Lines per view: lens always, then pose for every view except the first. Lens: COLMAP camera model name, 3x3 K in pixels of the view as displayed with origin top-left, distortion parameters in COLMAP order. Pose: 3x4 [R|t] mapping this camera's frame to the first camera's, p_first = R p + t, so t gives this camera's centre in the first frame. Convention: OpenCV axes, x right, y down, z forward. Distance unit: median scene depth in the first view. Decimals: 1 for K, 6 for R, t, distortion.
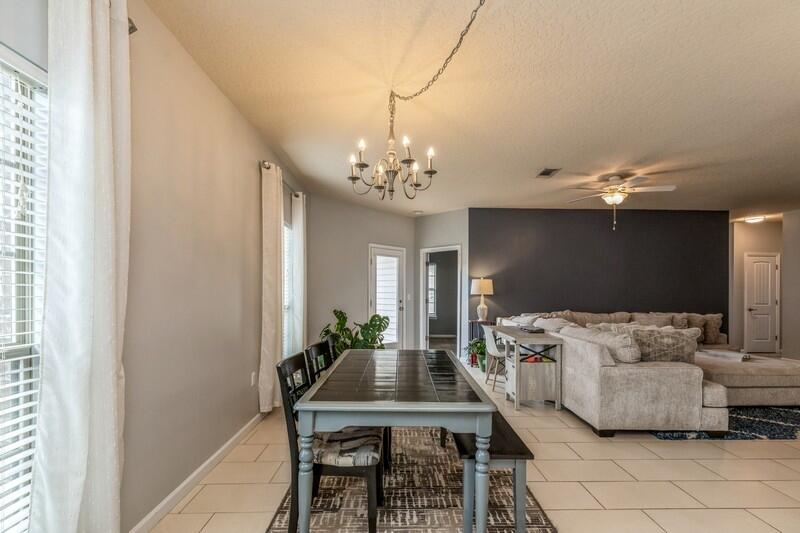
lens RADIAL K [[362.7, 0, 406.5], [0, 362.7, 287.9], [0, 0, 1]] dist [0.004848, 0.001641]
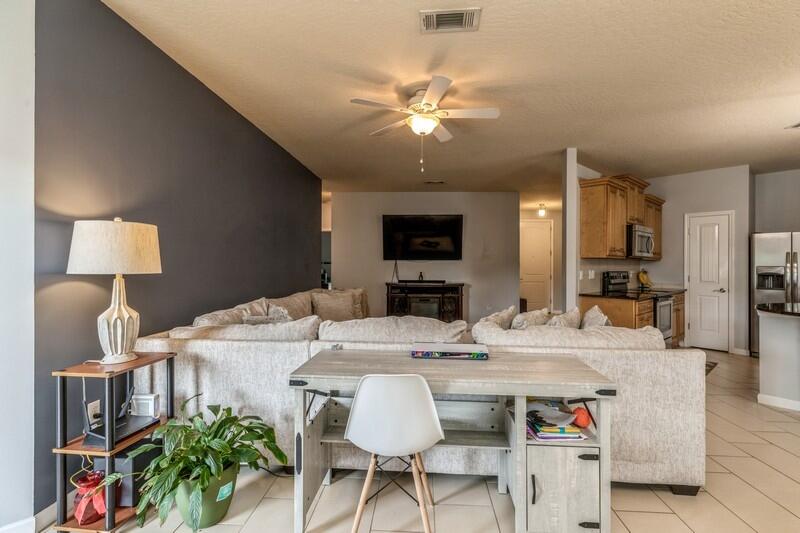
lens RADIAL K [[362.7, 0, 404.3], [0, 362.7, 264.9], [0, 0, 1]] dist [0.004848, 0.001641]
pose [[0.093629, -0.009749, 0.995559, -0.136970], [-0.013744, 0.999844, 0.011084, 0.004173], [-0.995512, -0.014721, 0.093481, 1.390976]]
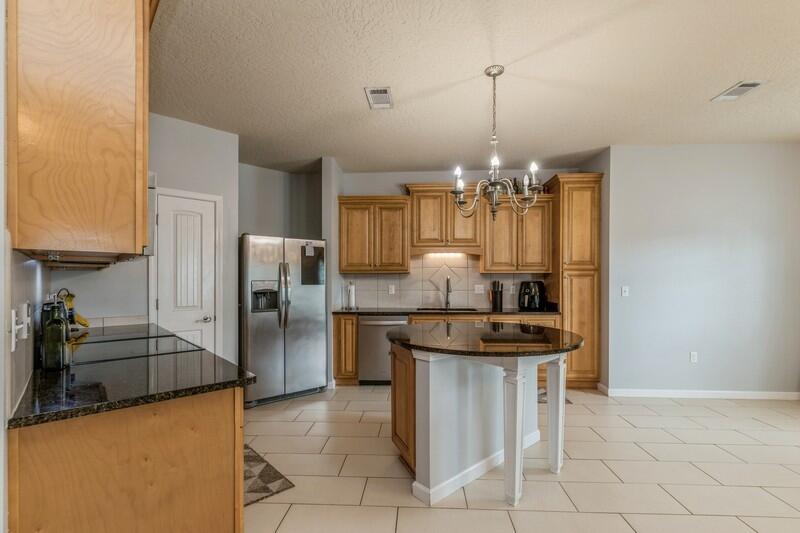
lens RADIAL K [[362.7, 0, 401.8], [0, 362.7, 276.6], [0, 0, 1]] dist [0.004848, 0.001641]
pose [[-0.996479, -0.004973, 0.083689, 0.992223], [-0.006363, 0.999846, -0.016361, 0.008804], [-0.083595, -0.016835, -0.996358, 1.102596]]
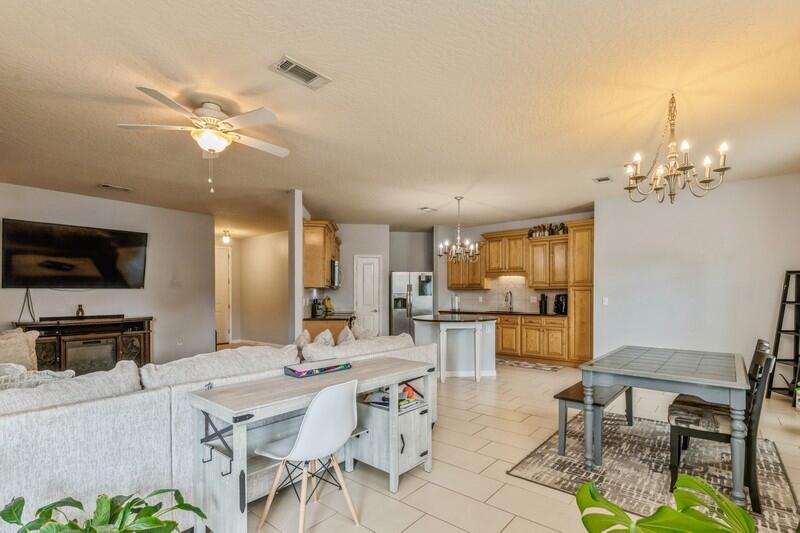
lens RADIAL K [[381.8, 0, 415.0], [0, 381.8, 297.8], [0, 0, 1]] dist [-0.002532, 0.000724]
pose [[-0.757285, -0.013516, 0.652944, -0.151758], [-0.009683, 0.999908, 0.009467, 0.009010], [-0.653012, 0.000846, -0.757347, 1.802227]]
